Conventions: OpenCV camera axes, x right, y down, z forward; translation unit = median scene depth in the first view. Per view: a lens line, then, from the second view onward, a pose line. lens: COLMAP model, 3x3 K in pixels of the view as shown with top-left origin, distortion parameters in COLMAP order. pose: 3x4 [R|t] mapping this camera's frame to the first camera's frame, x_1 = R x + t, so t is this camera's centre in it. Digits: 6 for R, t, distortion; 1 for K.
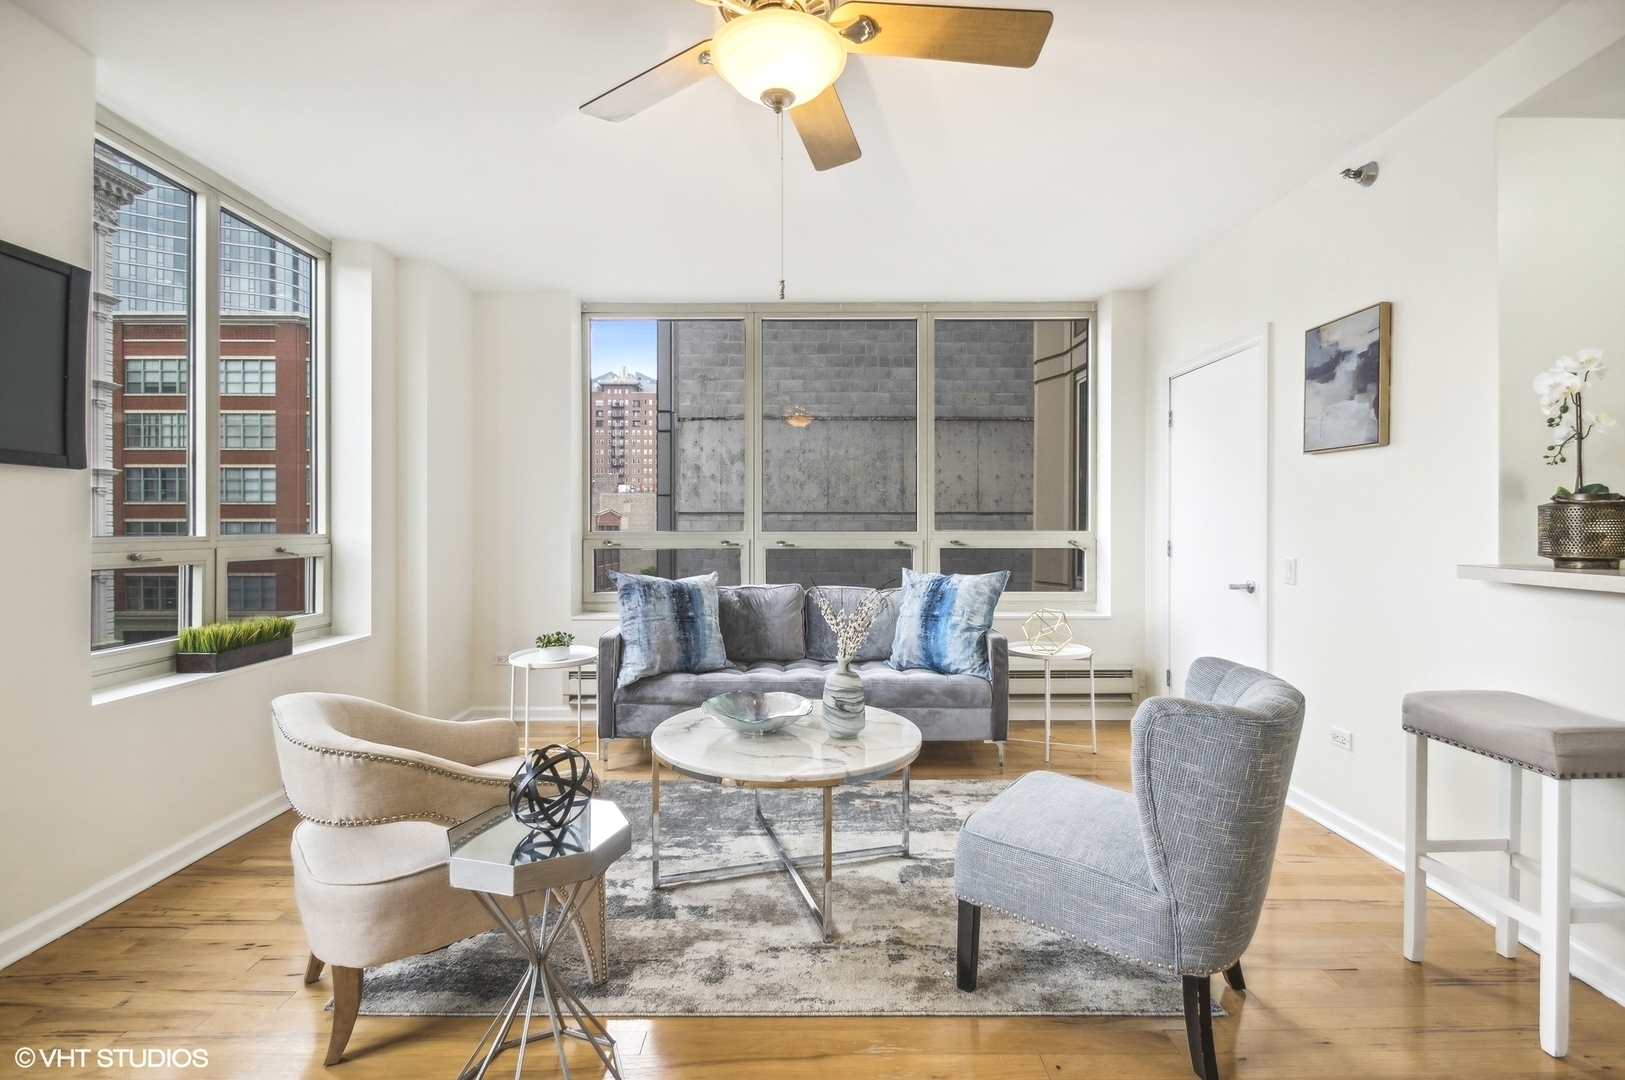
lens RADIAL K [[724.7, 0, 812.6], [0, 724.7, 530.6], [0, 0, 1]] dist [0.017675, -0.015311]
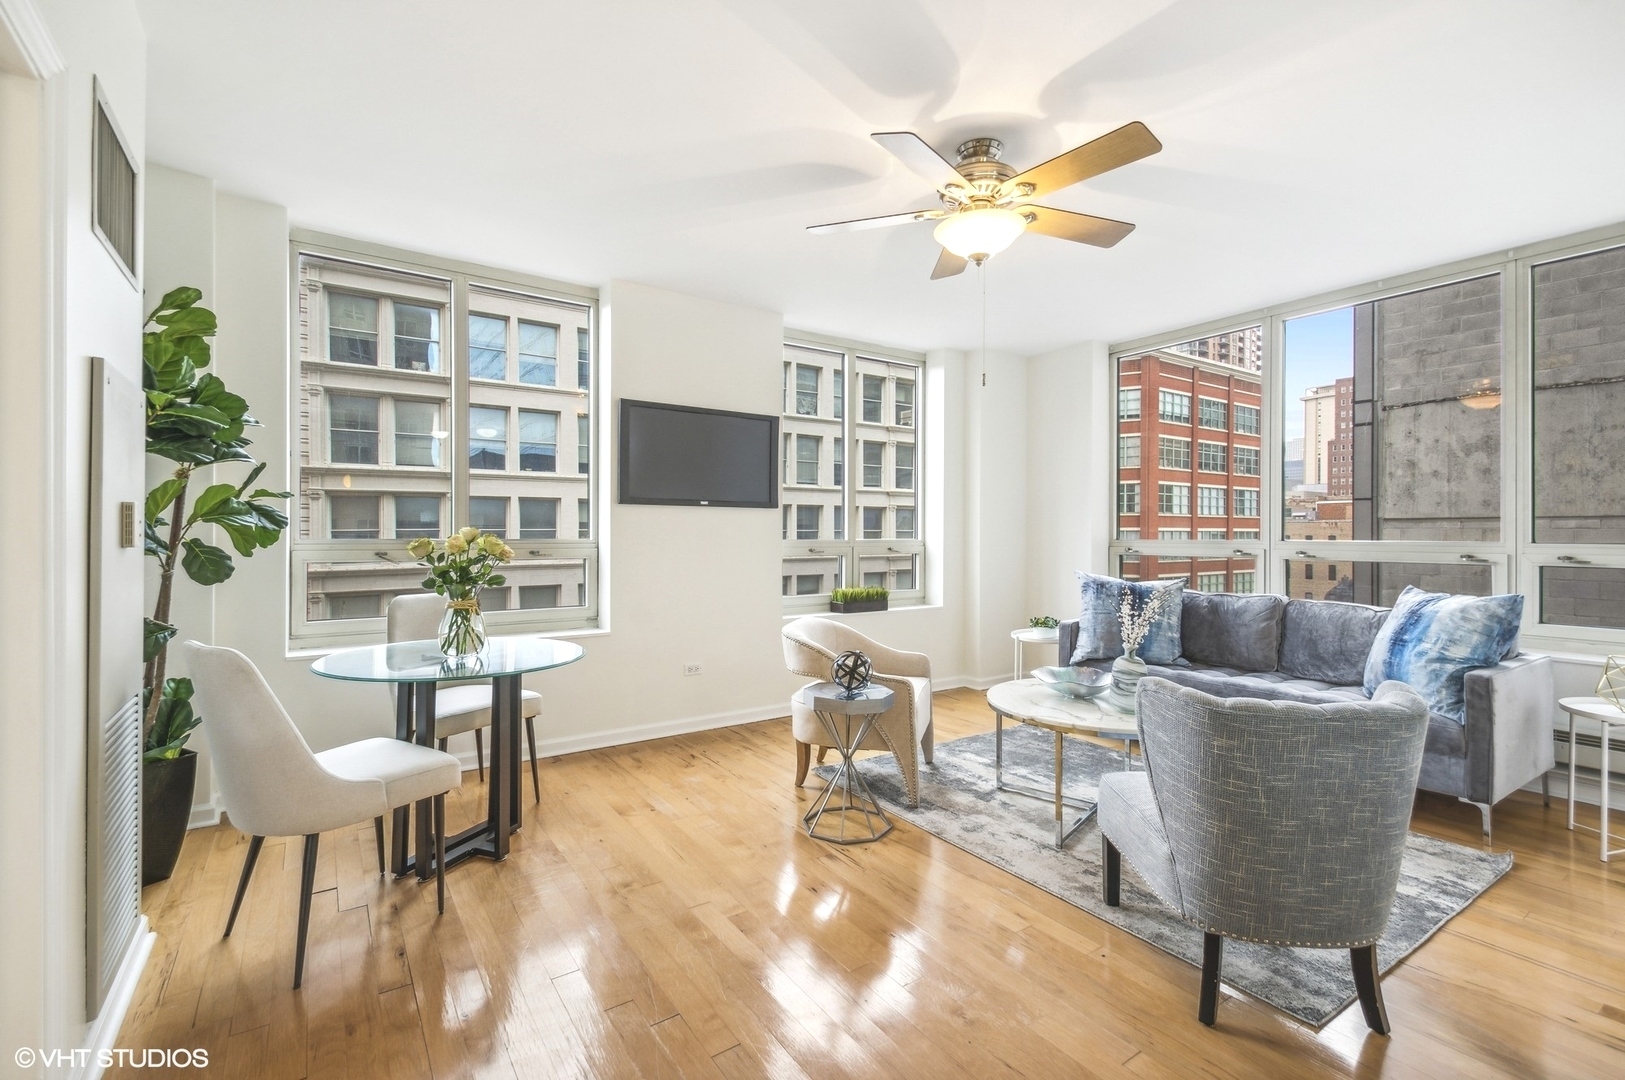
lens RADIAL K [[724.7, 0, 813.8], [0, 724.7, 537.0], [0, 0, 1]] dist [0.017675, -0.015311]
pose [[0.552918, 0.005264, -0.833219, 0.553493], [-0.007055, 0.999974, 0.001636, -0.001887], [0.833206, 0.004974, 0.552941, -0.070775]]
